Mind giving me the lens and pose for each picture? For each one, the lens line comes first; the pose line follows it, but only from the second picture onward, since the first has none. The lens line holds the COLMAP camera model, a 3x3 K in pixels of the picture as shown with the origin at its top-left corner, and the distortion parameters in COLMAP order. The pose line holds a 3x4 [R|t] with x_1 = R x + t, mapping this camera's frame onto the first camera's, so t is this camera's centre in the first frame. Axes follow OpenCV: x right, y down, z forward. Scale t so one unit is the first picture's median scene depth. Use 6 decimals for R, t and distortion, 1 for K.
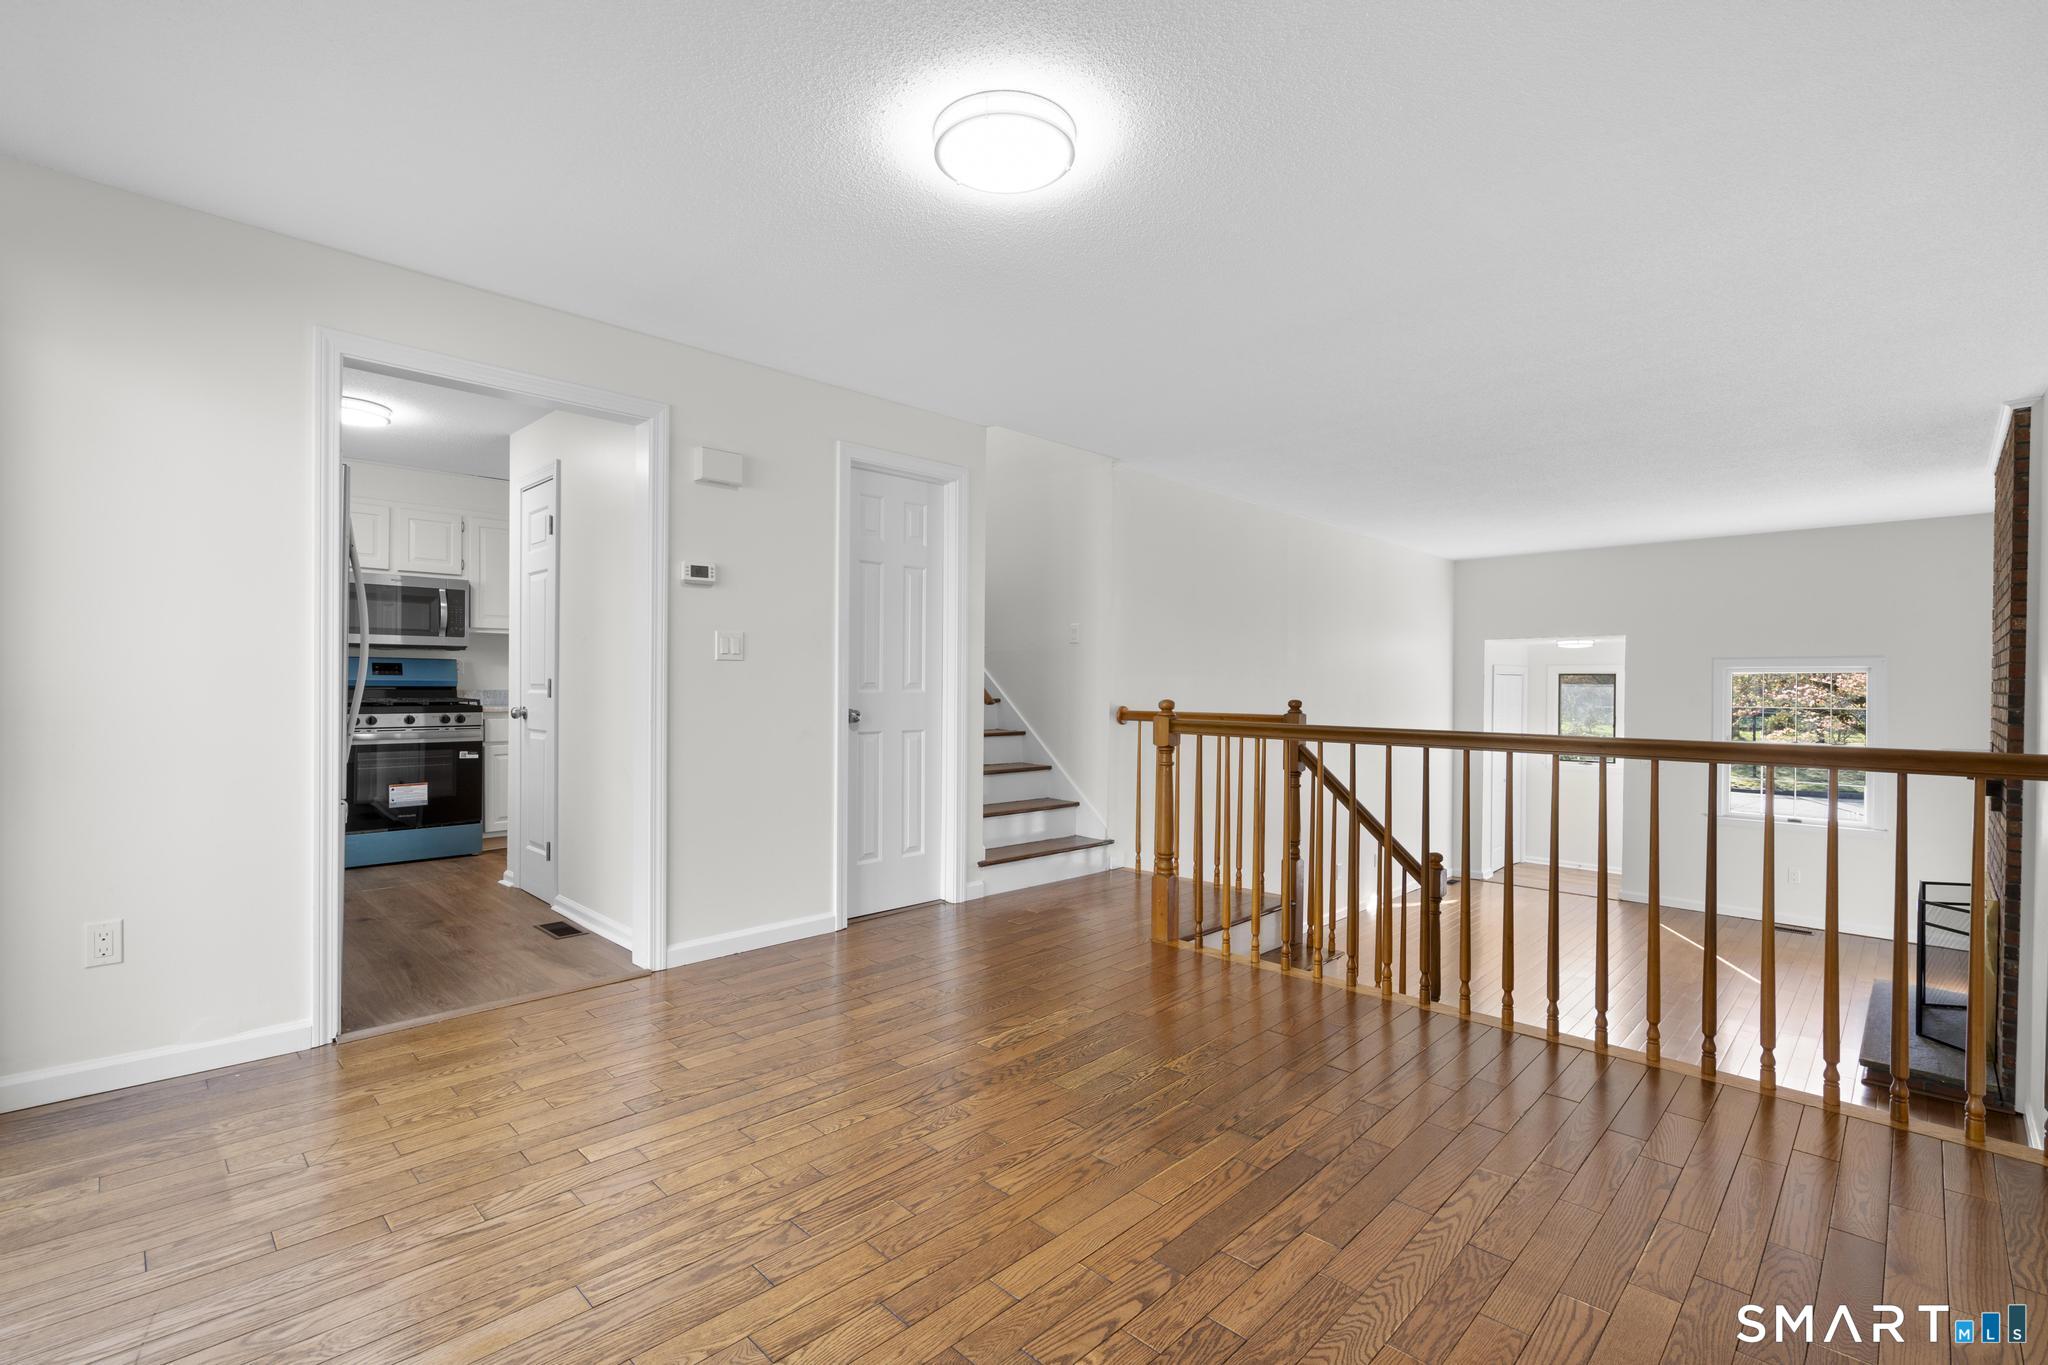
lens RADIAL K [[917.5, 0, 1022.4], [0, 917.5, 686.2], [0, 0, 1]] dist [-0.009882, 0.005465]
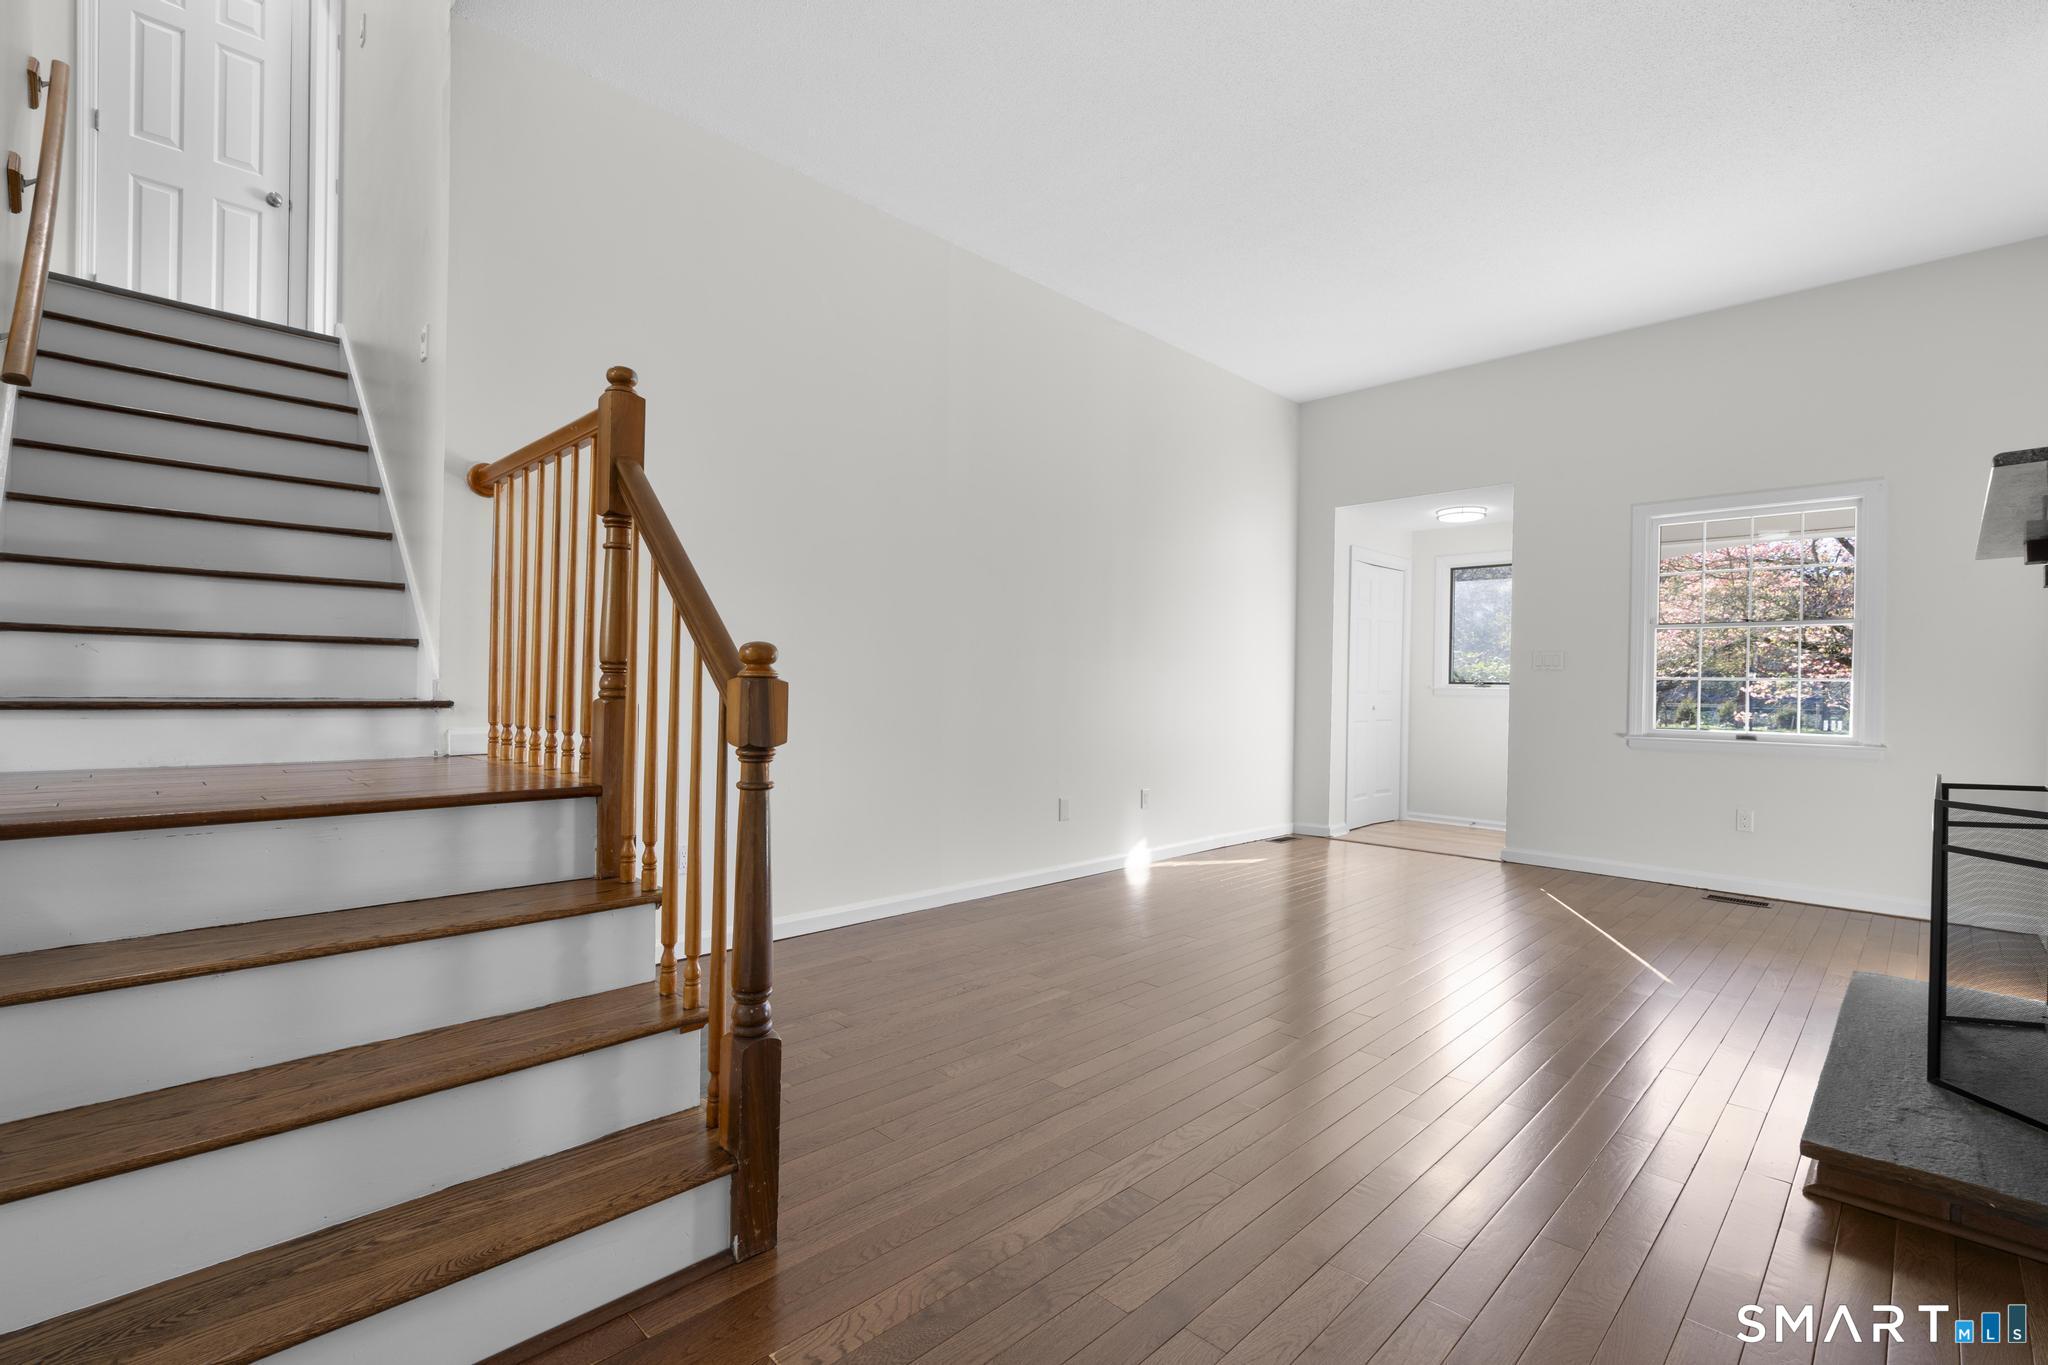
lens RADIAL K [[917.5, 0, 1022.4], [0, 917.5, 686.2], [0, 0, 1]] dist [-0.009882, 0.005465]
pose [[0.999946, 0.007421, -0.007247, 0.588833], [-0.007411, 0.999972, 0.001383, 0.205796], [0.007258, -0.001330, 0.999973, 0.603346]]
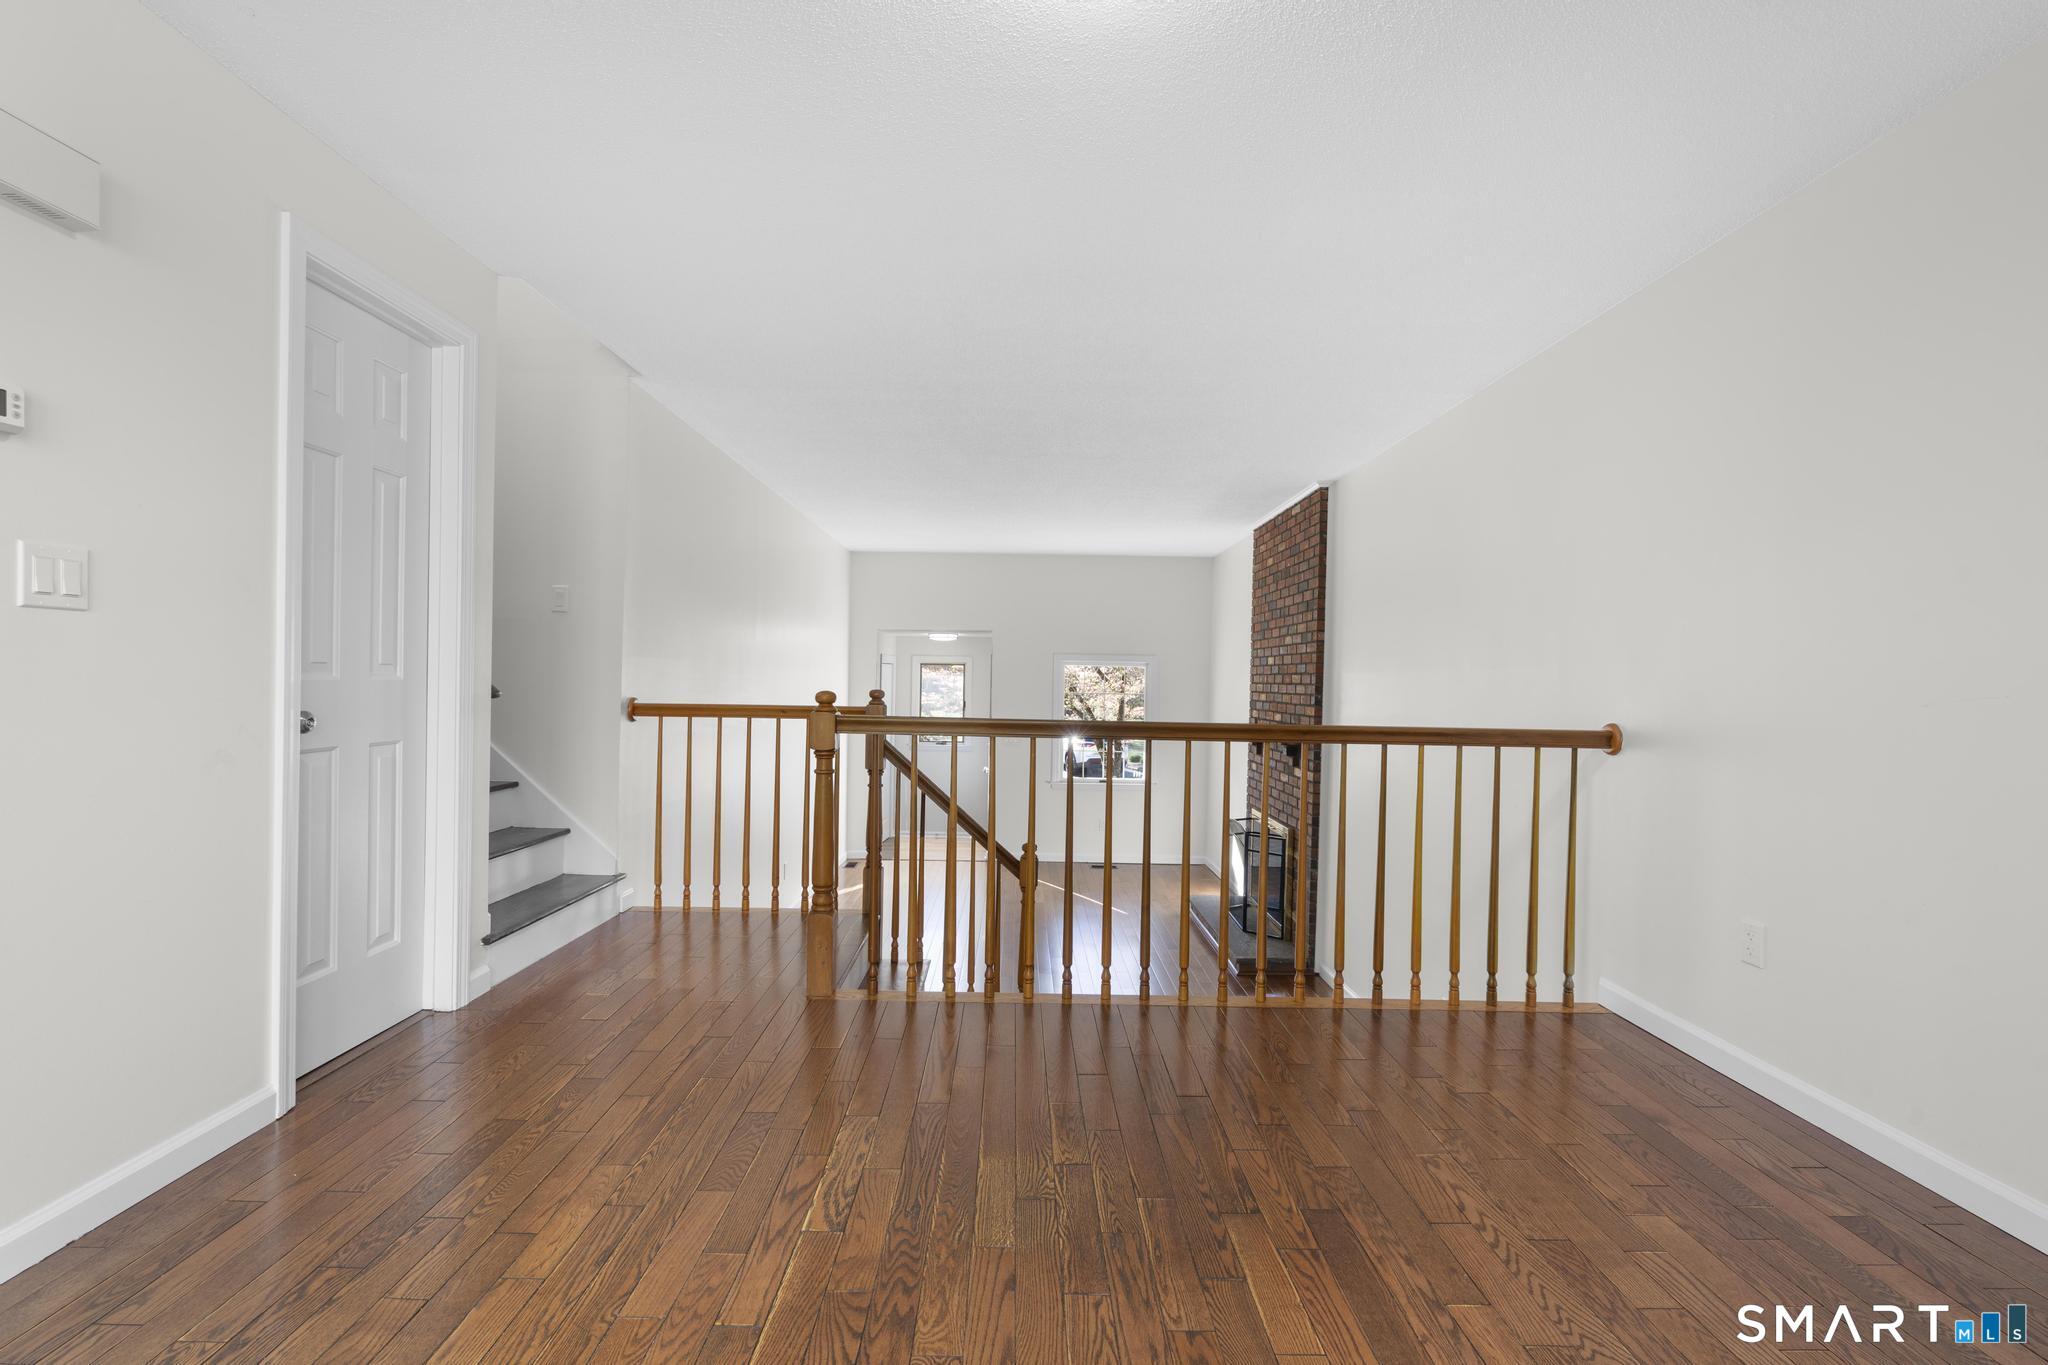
lens RADIAL K [[917.5, 0, 1022.4], [0, 917.5, 686.2], [0, 0, 1]] dist [-0.009882, 0.005465]
pose [[0.707886, -0.000340, 0.706326, -0.269822], [-0.011342, 0.999865, 0.011848, -0.000460], [-0.706235, -0.016398, 0.707787, 0.305943]]
